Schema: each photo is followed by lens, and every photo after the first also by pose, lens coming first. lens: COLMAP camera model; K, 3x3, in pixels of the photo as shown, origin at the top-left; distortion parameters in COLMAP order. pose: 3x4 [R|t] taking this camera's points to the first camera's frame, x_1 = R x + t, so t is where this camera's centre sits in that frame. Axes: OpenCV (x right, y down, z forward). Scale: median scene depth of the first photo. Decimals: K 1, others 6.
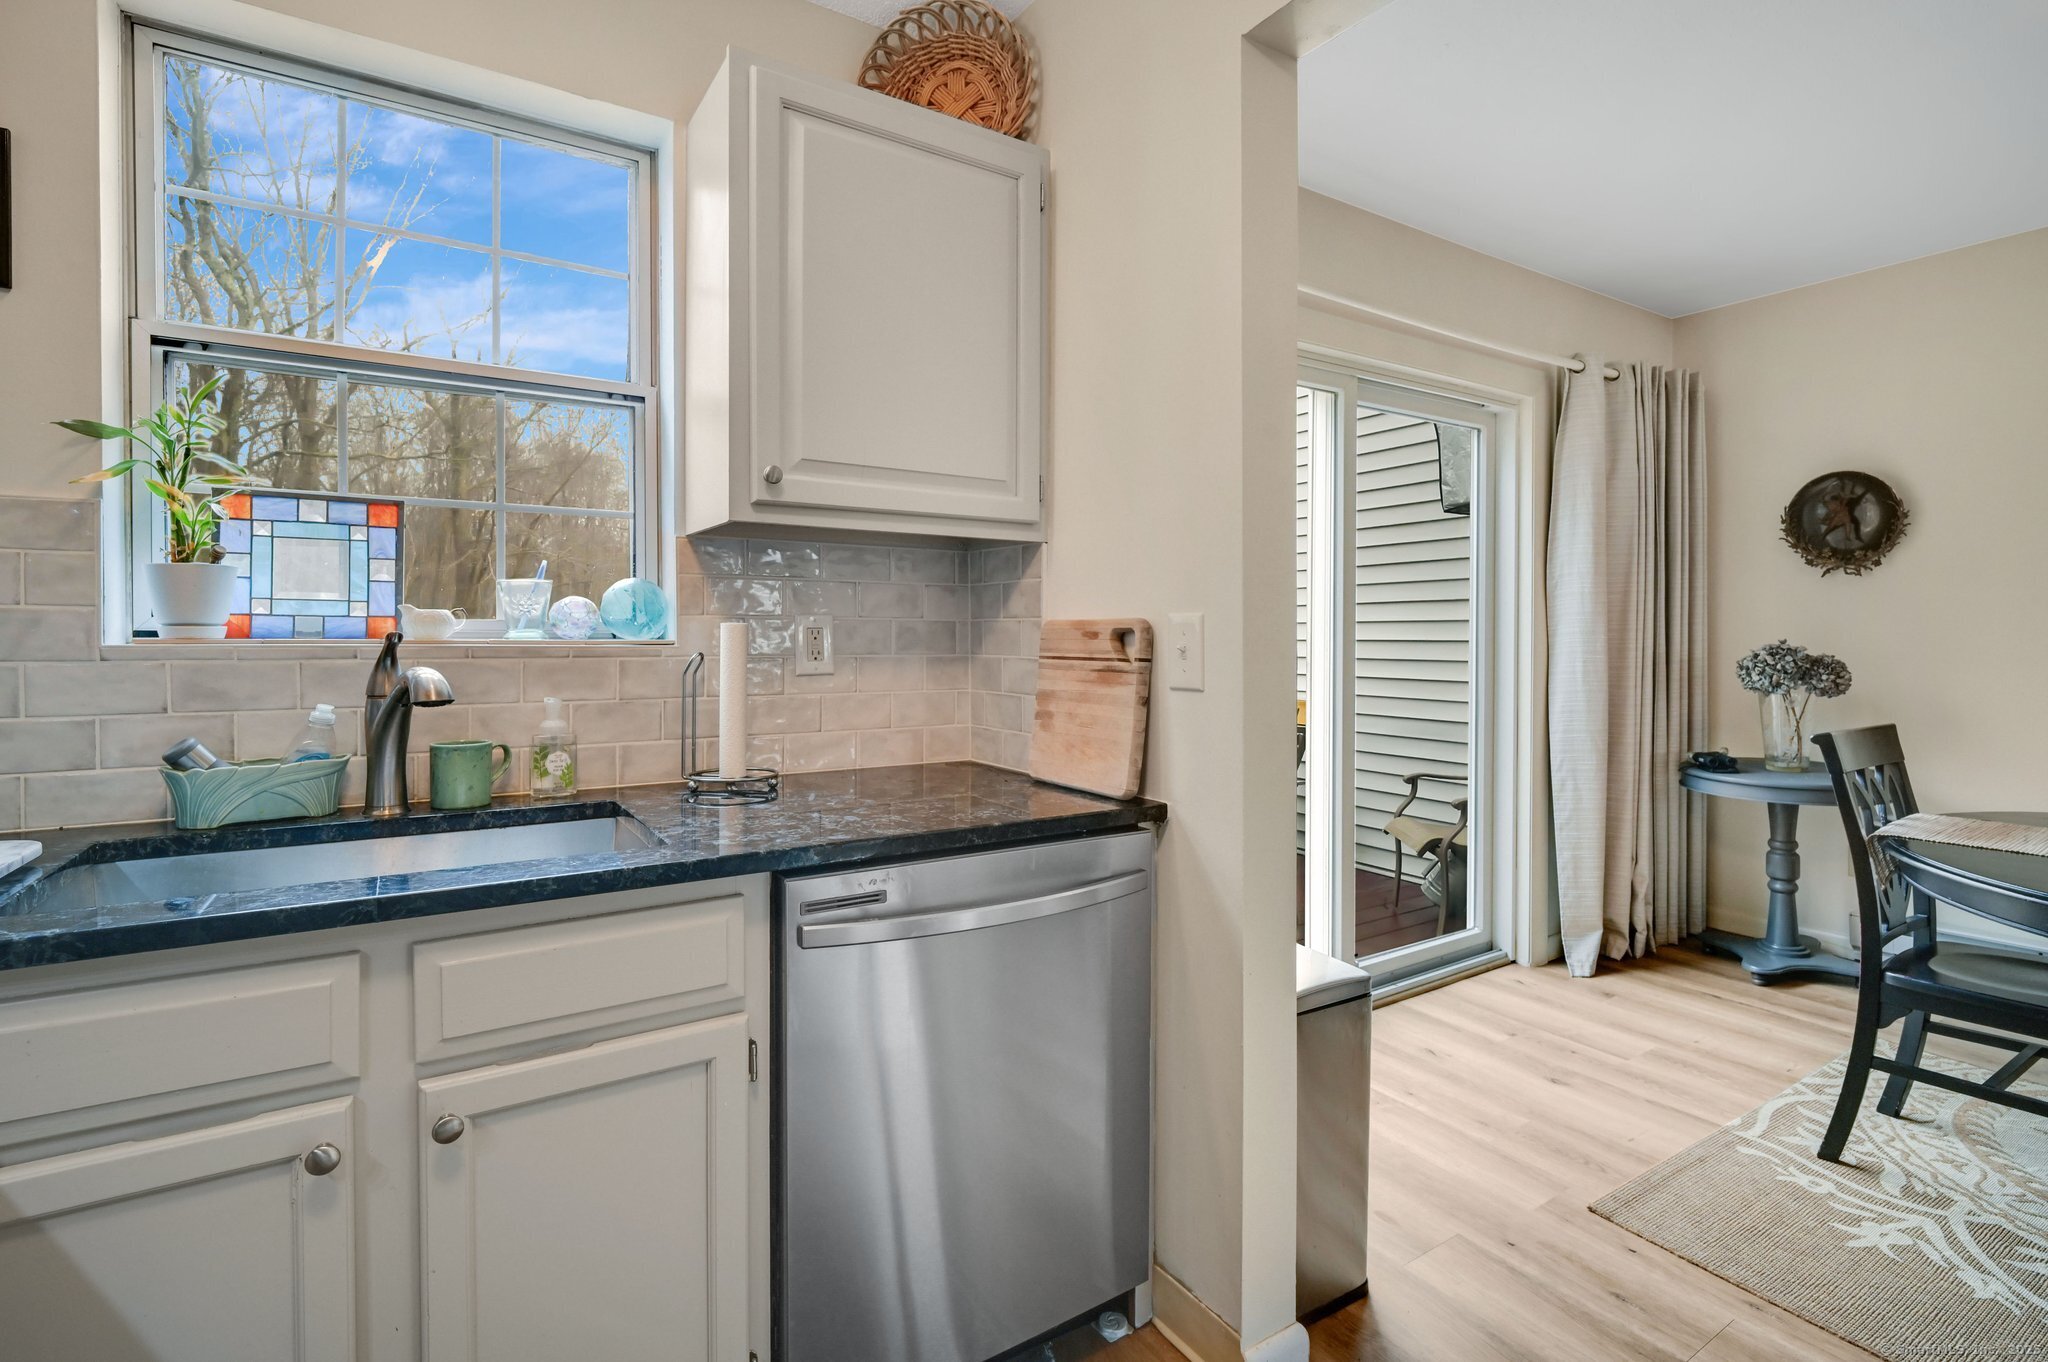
lens RADIAL K [[974.6, 0, 1034.6], [0, 974.6, 638.4], [0, 0, 1]] dist [-0.010186, -0.001740]
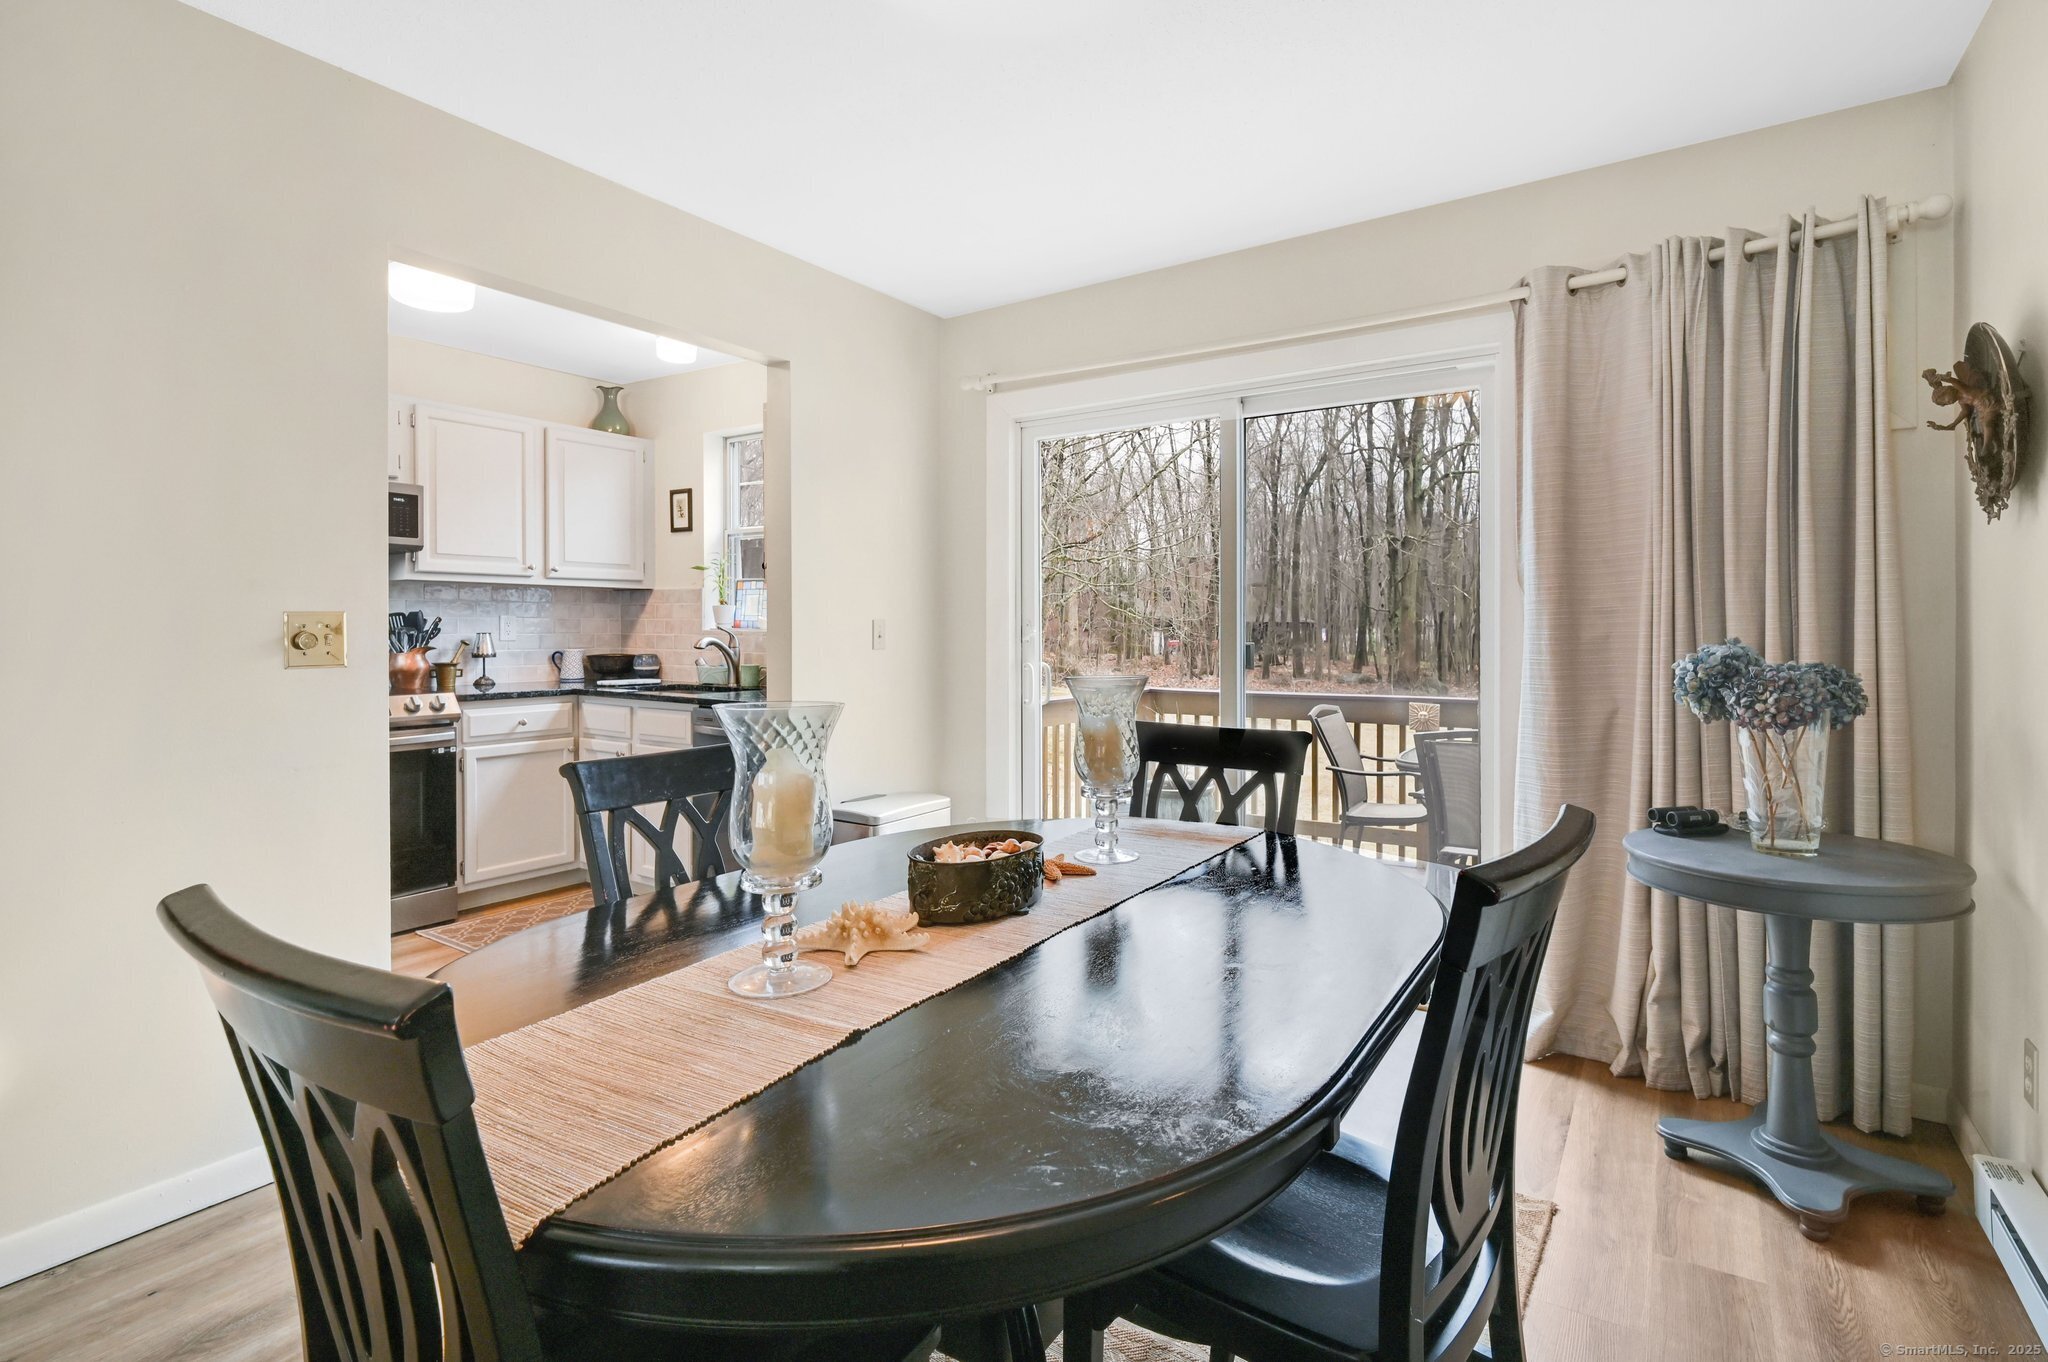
lens RADIAL K [[974.6, 0, 963.6], [0, 974.6, 647.2], [0, 0, 1]] dist [-0.010186, -0.001740]
pose [[0.339878, 0.021049, -0.940234, 2.230620], [-0.004930, 0.999776, 0.020599, -0.006602], [0.940457, -0.002366, 0.339905, 0.582952]]
